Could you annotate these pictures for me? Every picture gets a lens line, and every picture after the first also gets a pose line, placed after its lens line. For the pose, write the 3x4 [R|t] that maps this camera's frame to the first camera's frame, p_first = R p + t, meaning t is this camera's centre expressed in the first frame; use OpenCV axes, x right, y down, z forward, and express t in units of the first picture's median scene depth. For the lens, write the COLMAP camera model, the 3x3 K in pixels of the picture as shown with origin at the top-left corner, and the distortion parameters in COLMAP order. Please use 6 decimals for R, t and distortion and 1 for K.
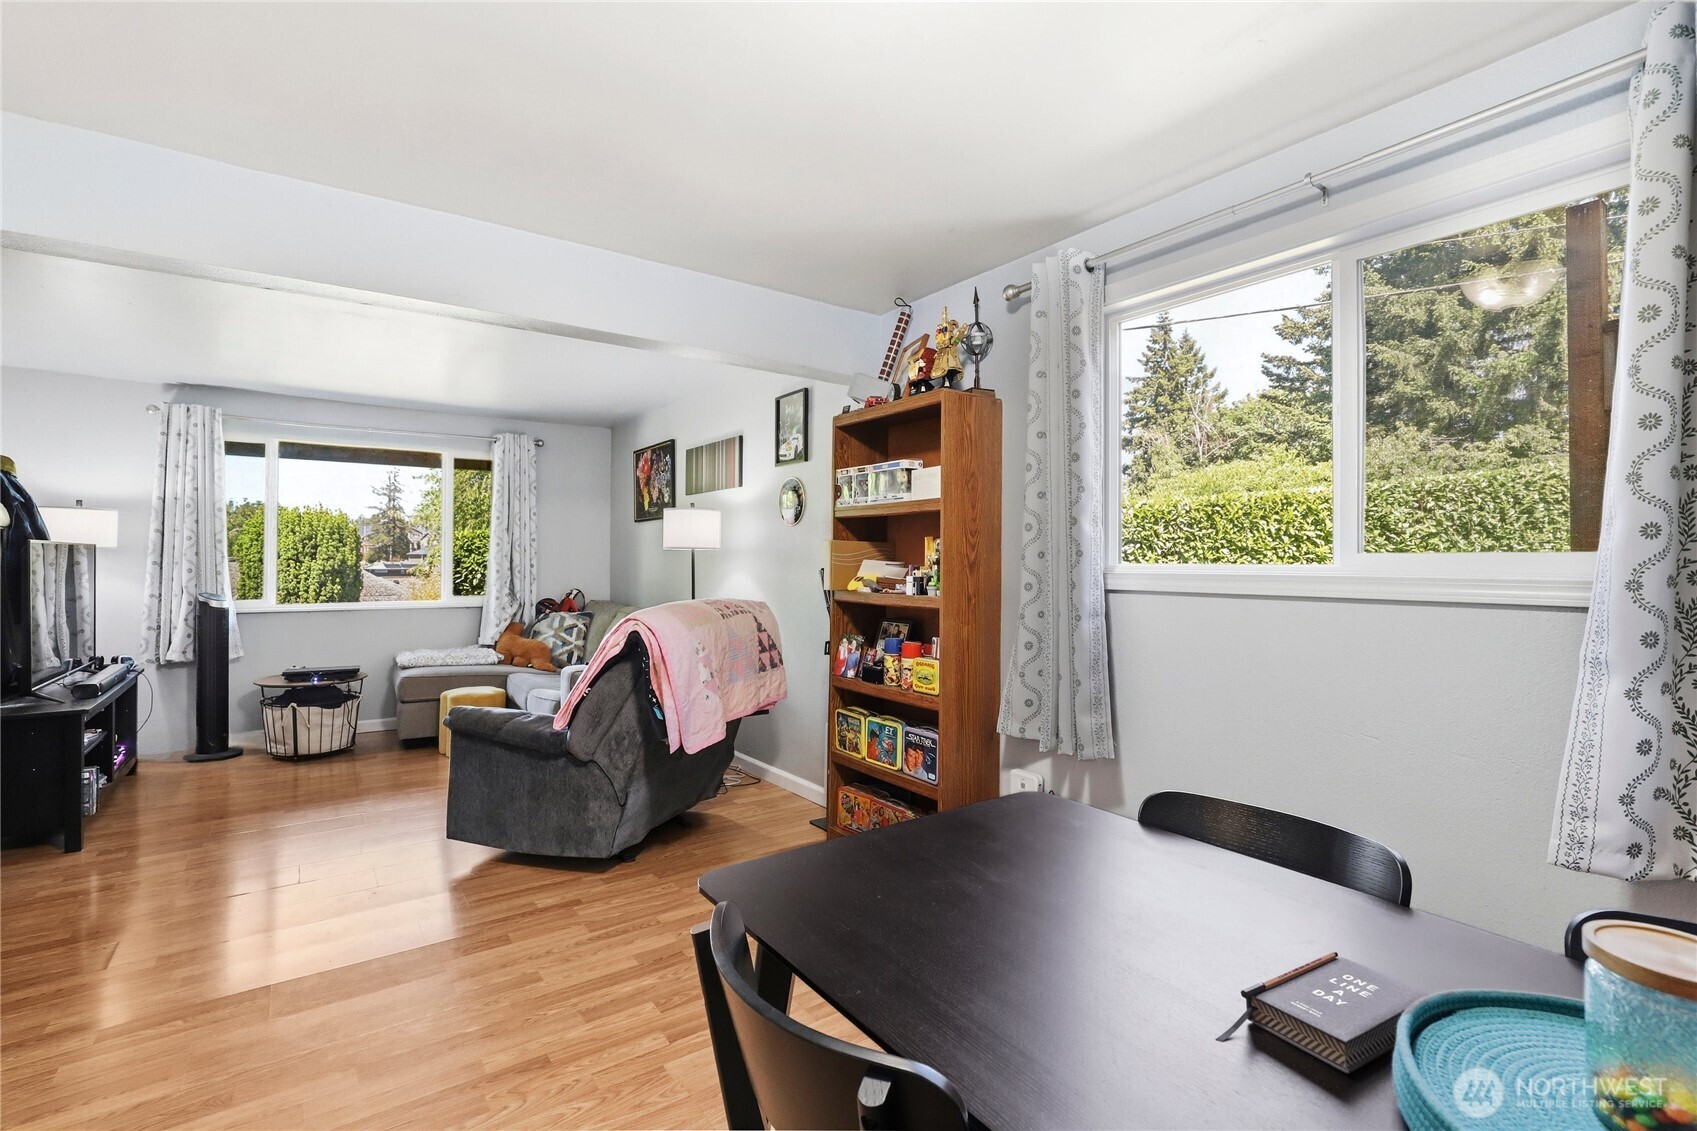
lens RADIAL K [[777.7, 0, 851.6], [0, 777.7, 561.8], [0, 0, 1]] dist [-0.021573, 0.007634]
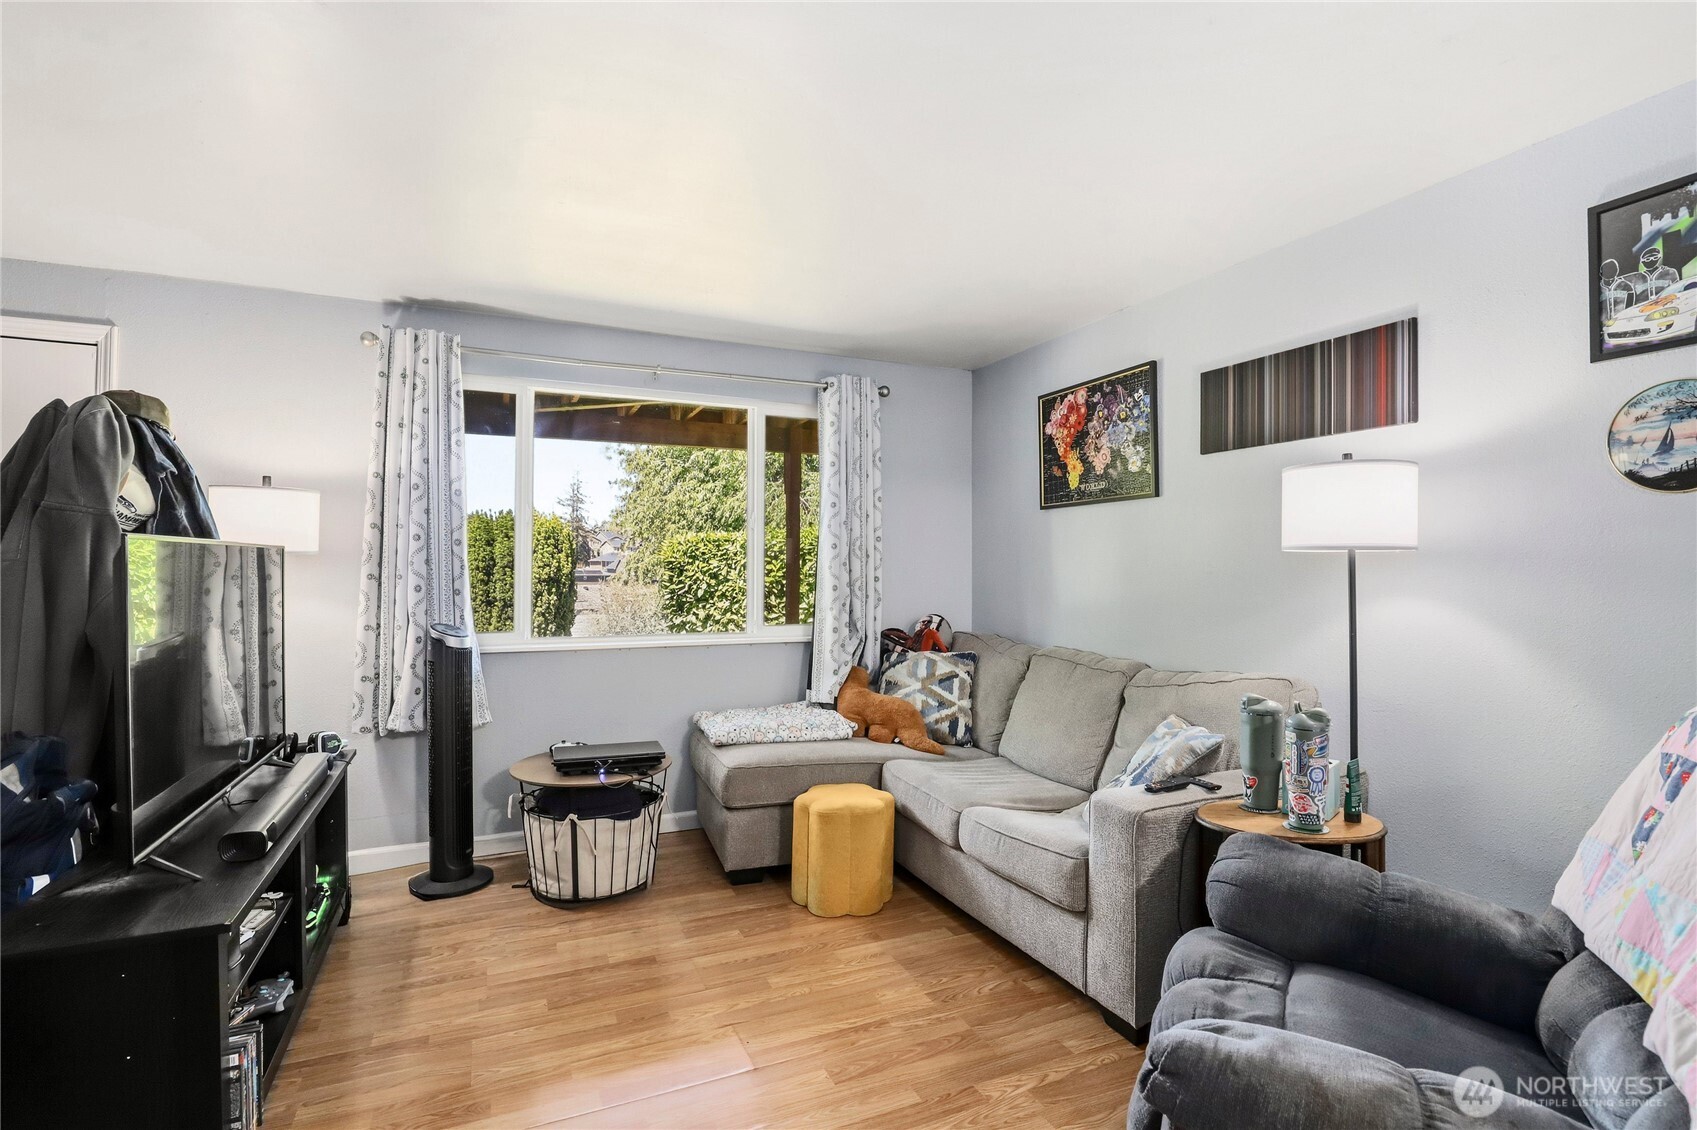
lens RADIAL K [[798.1, 0, 849.3], [0, 798.1, 570.0], [0, 0, 1]] dist [-0.037383, 0.008313]
pose [[0.979641, -0.000012, -0.200758, -0.375978], [0.000566, 0.999996, 0.002703, -0.005067], [0.200757, -0.002762, 0.979637, 0.426501]]
